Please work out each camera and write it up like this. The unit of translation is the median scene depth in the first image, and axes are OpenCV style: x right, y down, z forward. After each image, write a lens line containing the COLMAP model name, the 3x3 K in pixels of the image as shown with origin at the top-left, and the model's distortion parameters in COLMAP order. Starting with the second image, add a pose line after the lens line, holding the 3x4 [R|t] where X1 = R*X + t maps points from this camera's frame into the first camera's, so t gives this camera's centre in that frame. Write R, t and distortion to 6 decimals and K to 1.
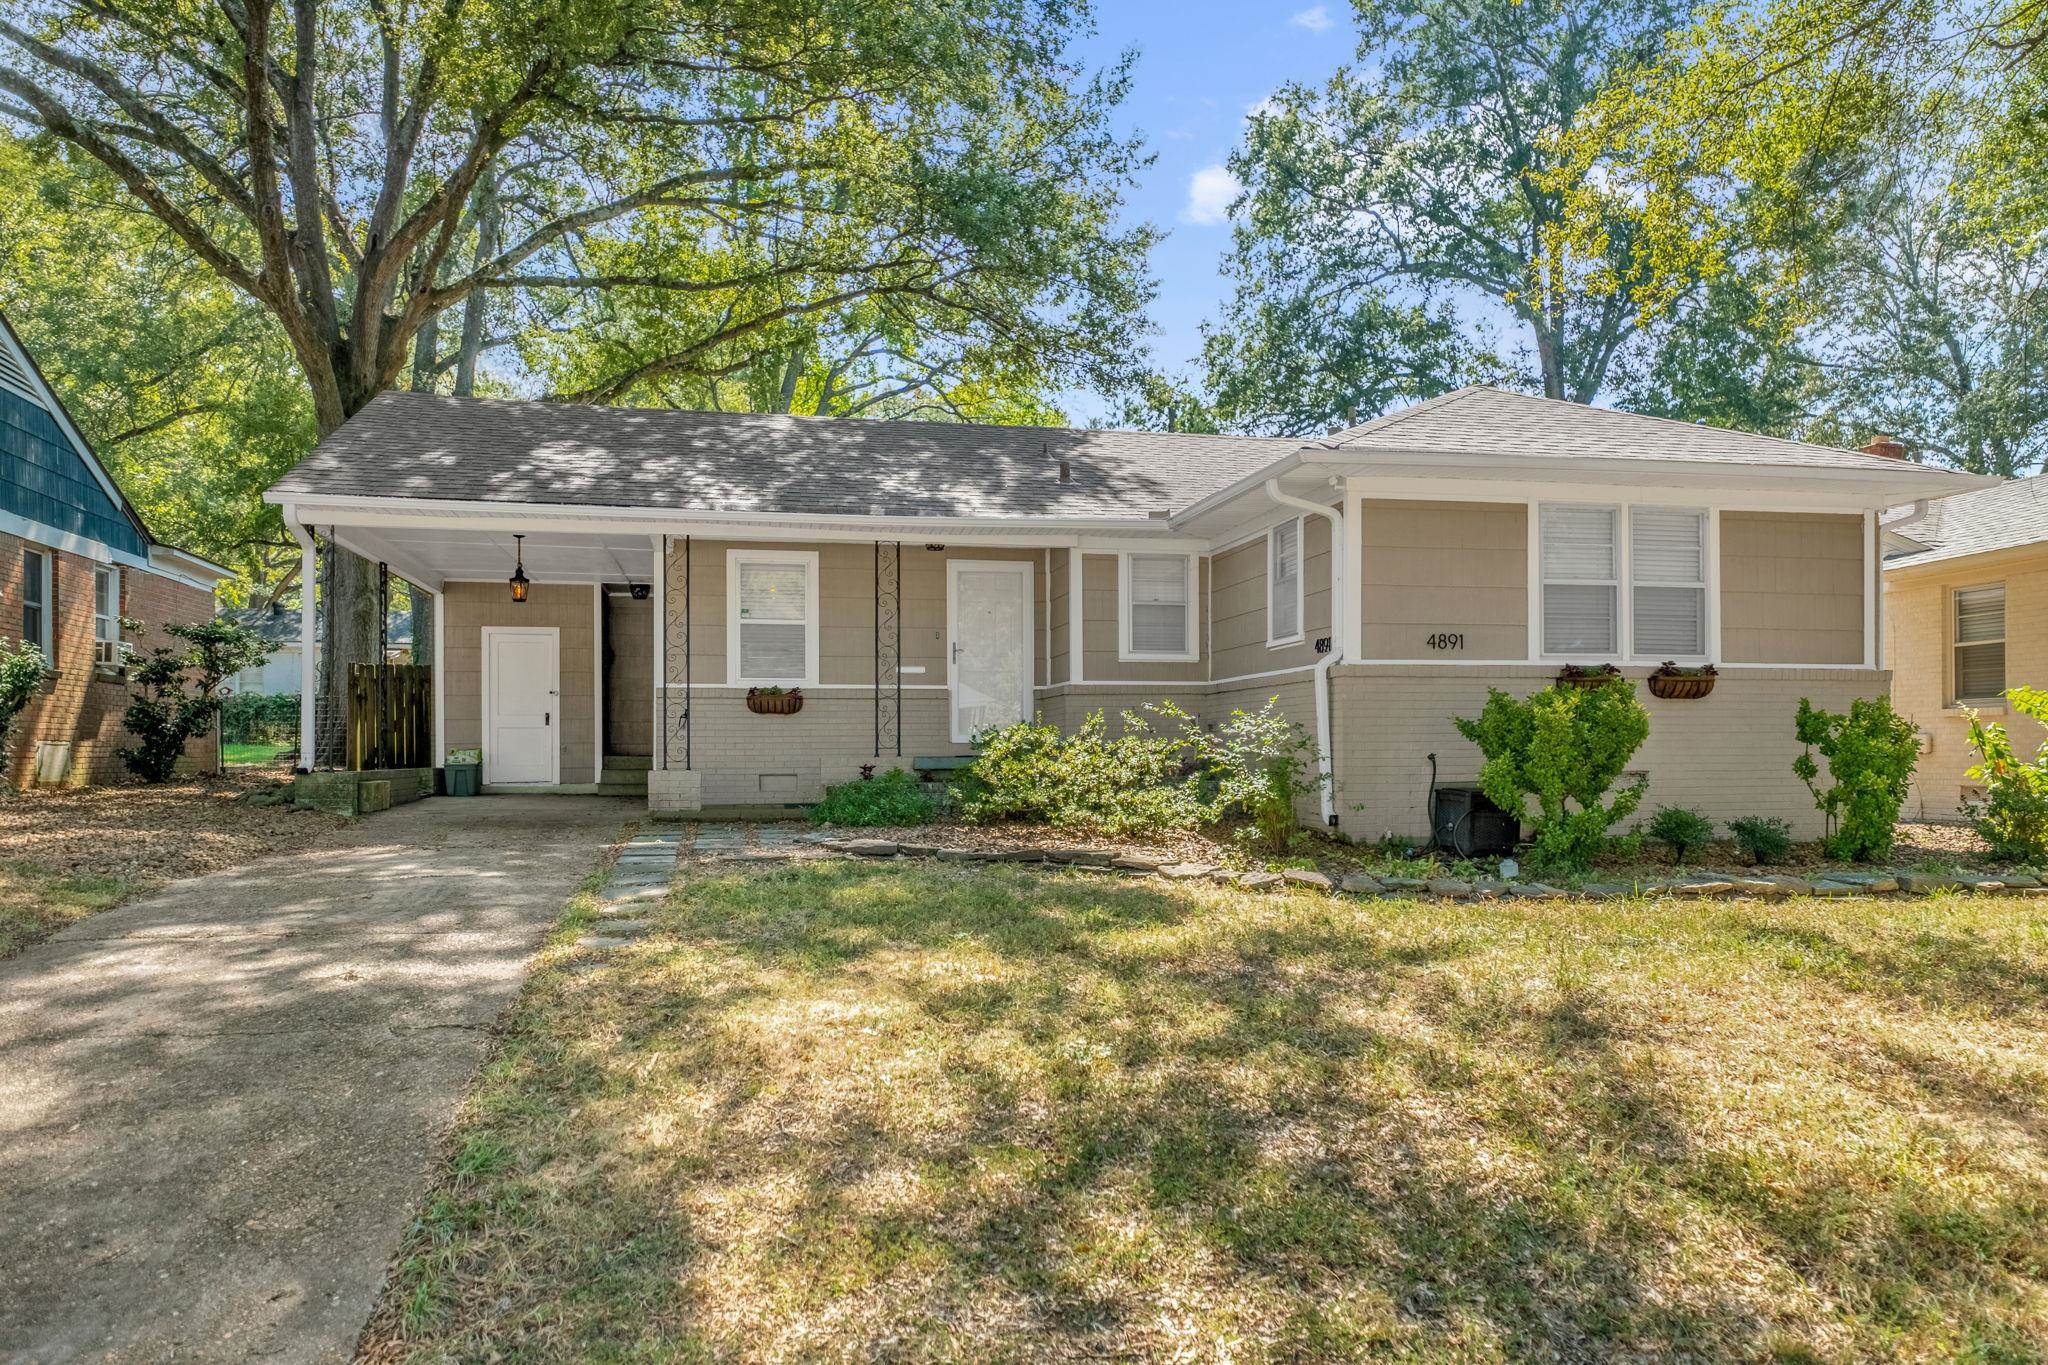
lens RADIAL K [[1385.2, 0, 1057.1], [0, 1385.2, 765.4], [0, 0, 1]] dist [-0.007184, 0.004146]
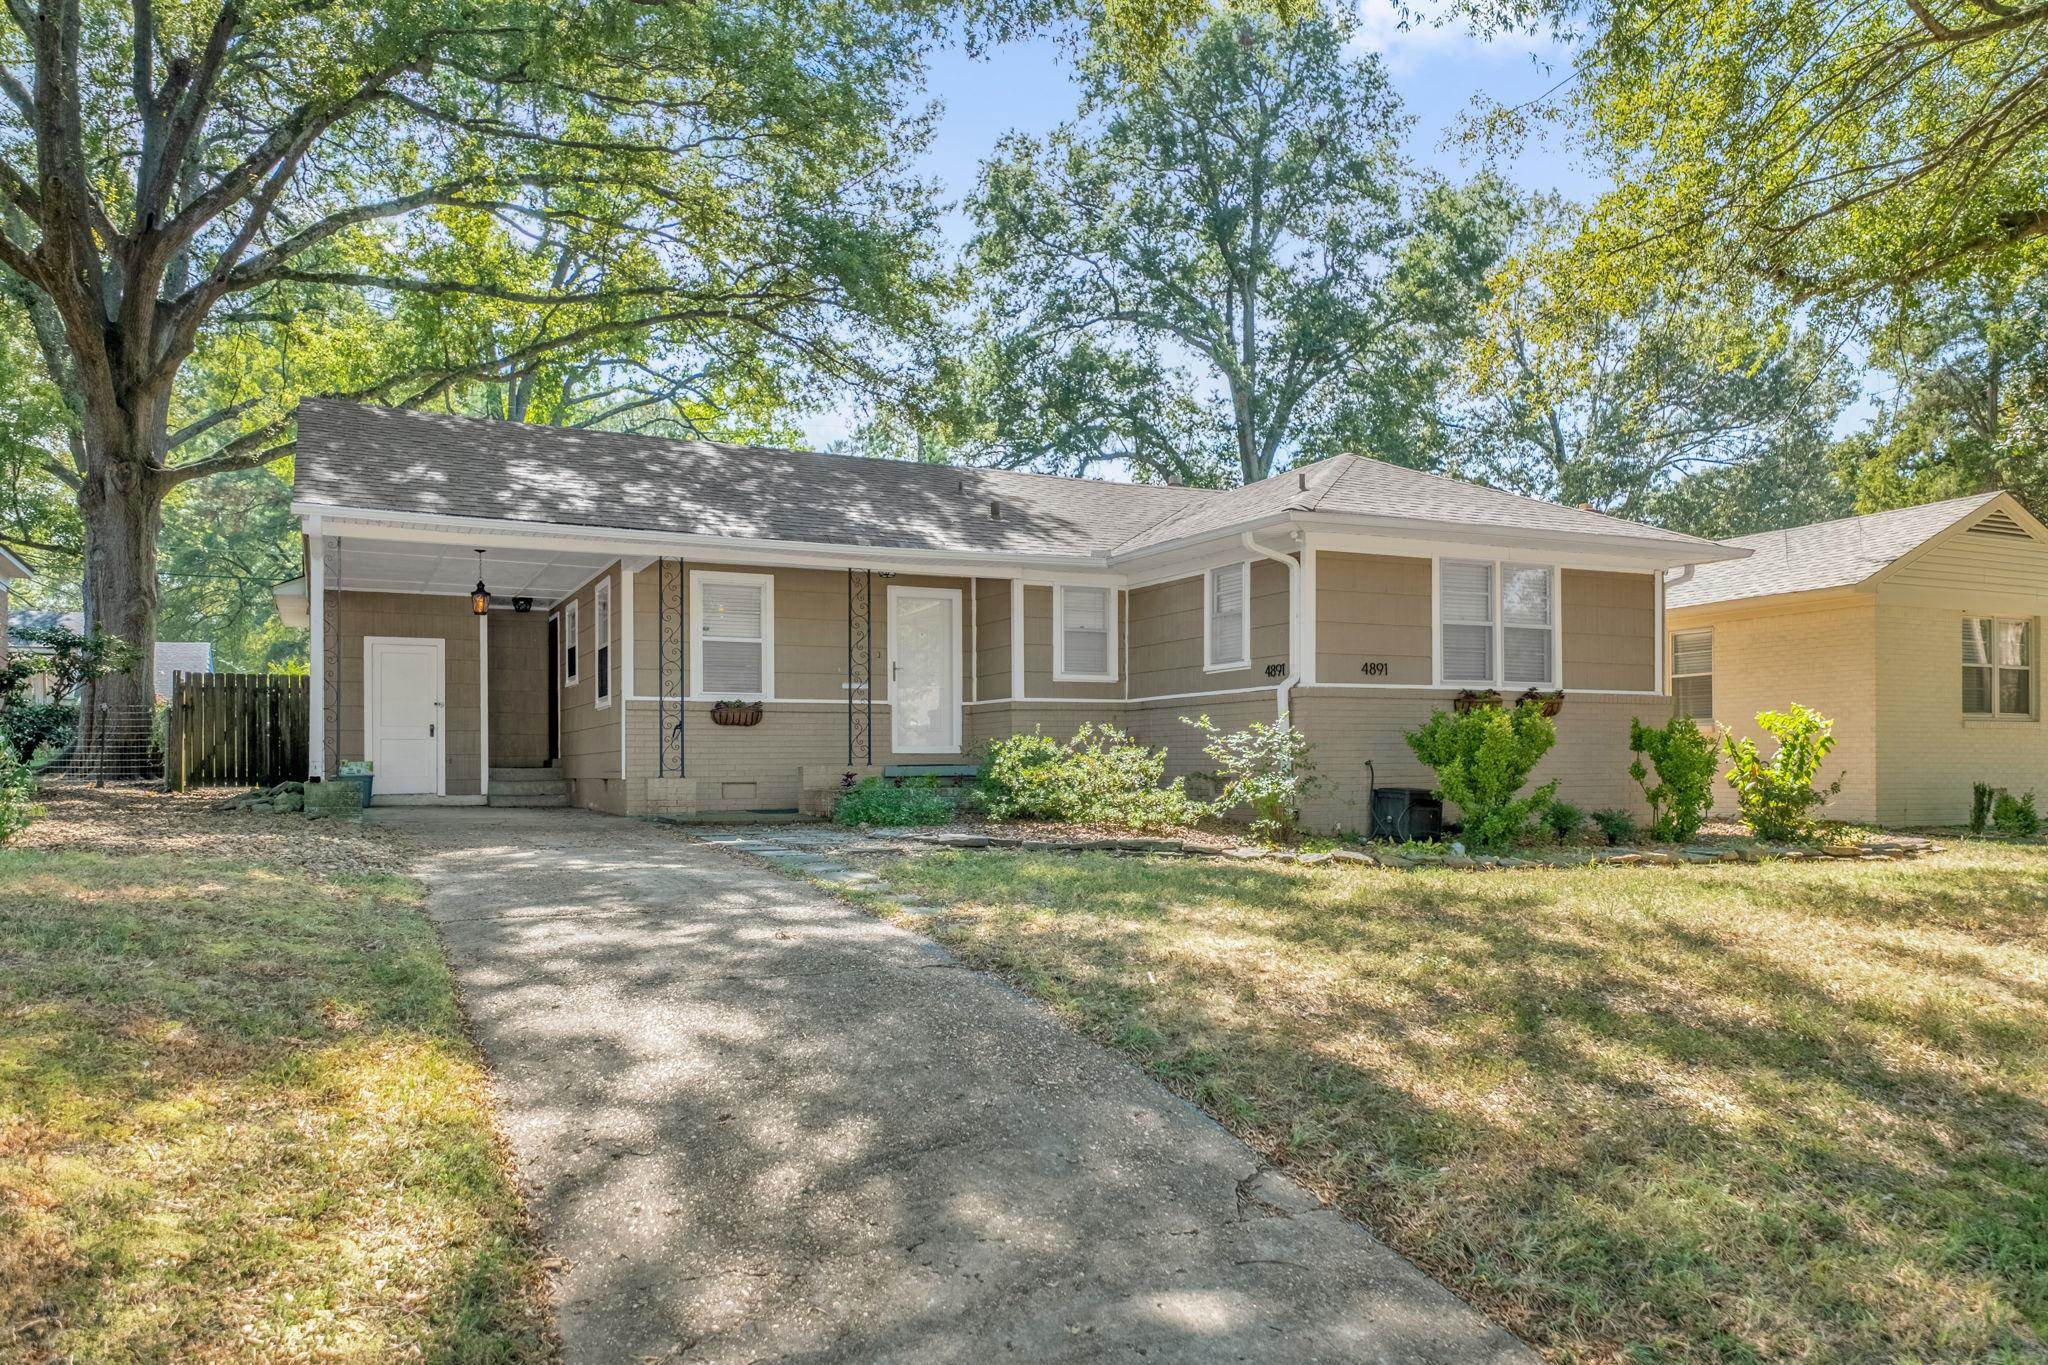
lens RADIAL K [[1385.2, 0, 1033.4], [0, 1385.2, 789.8], [0, 0, 1]] dist [-0.007184, 0.004146]
pose [[0.970240, -0.005931, 0.242071, -0.240495], [0.004674, 0.999972, 0.005767, 0.007077], [-0.242099, -0.004464, 0.970241, -0.091938]]
